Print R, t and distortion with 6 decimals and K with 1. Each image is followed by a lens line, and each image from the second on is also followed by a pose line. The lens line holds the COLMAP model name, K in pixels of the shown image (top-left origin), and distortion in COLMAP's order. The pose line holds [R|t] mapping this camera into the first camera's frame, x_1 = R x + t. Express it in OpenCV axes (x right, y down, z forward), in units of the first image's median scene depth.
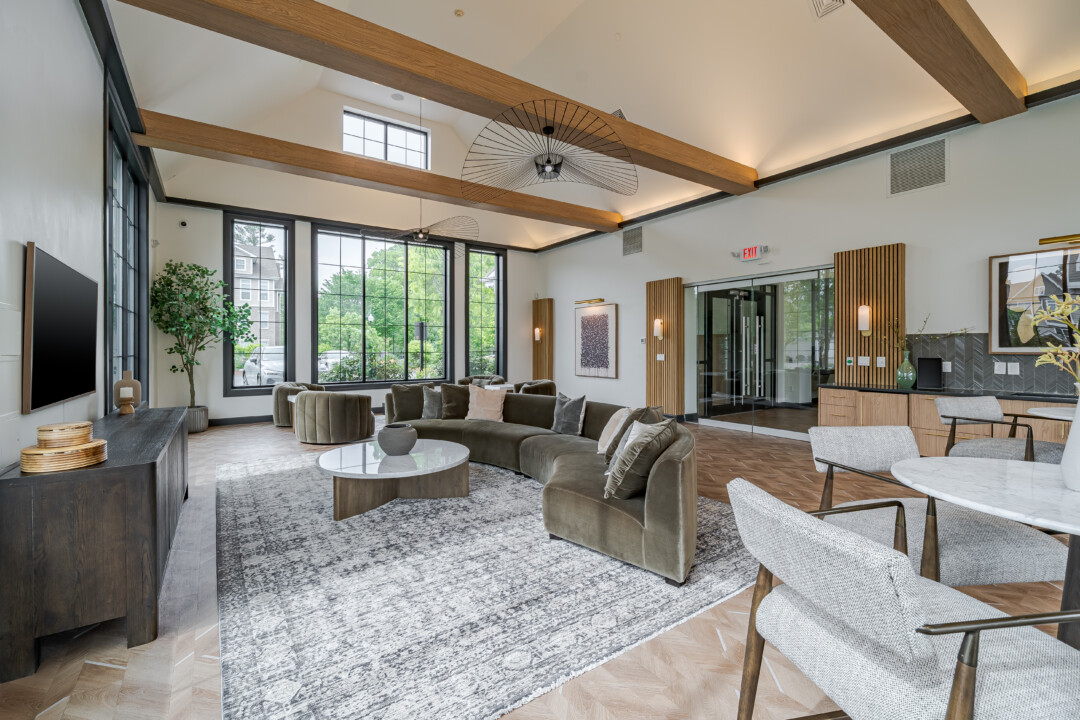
lens RADIAL K [[462.9, 0, 543.1], [0, 462.9, 351.9], [0, 0, 1]] dist [-0.001758, 0.000083]
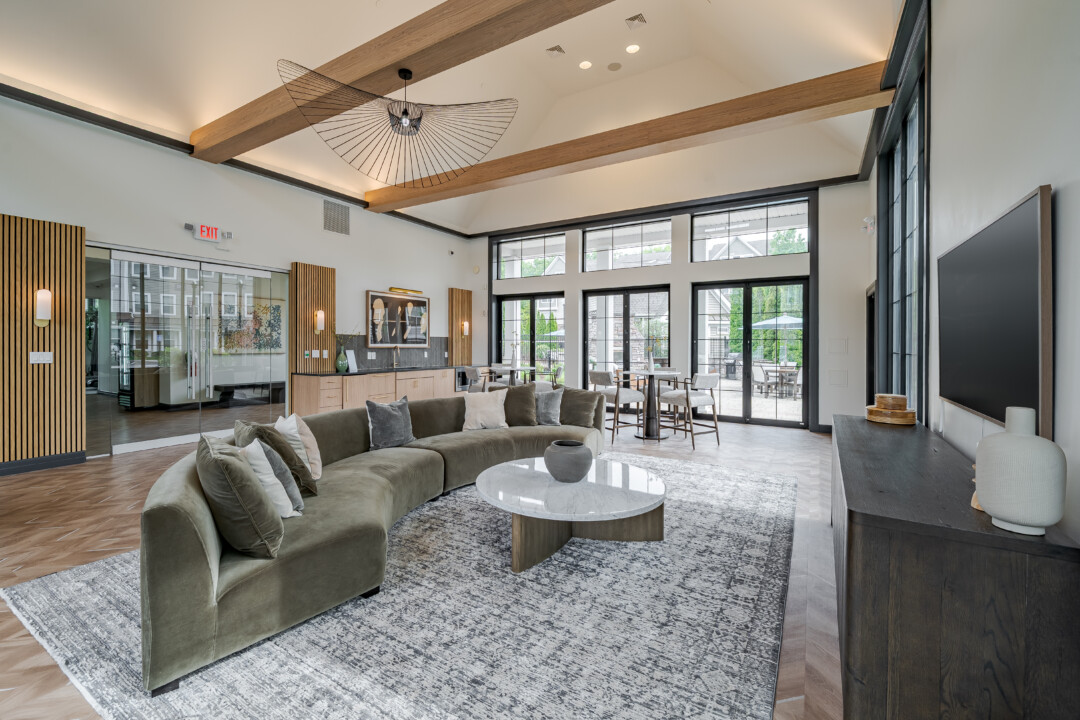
lens RADIAL K [[430.7, 0, 544.1], [0, 430.7, 352.9], [0, 0, 1]] dist [0.000688, -0.000492]
pose [[-0.382606, -0.017160, 0.923752, -1.116649], [0.000718, 0.999822, 0.018871, -0.007664], [-0.923911, 0.007884, -0.382525, 1.521917]]
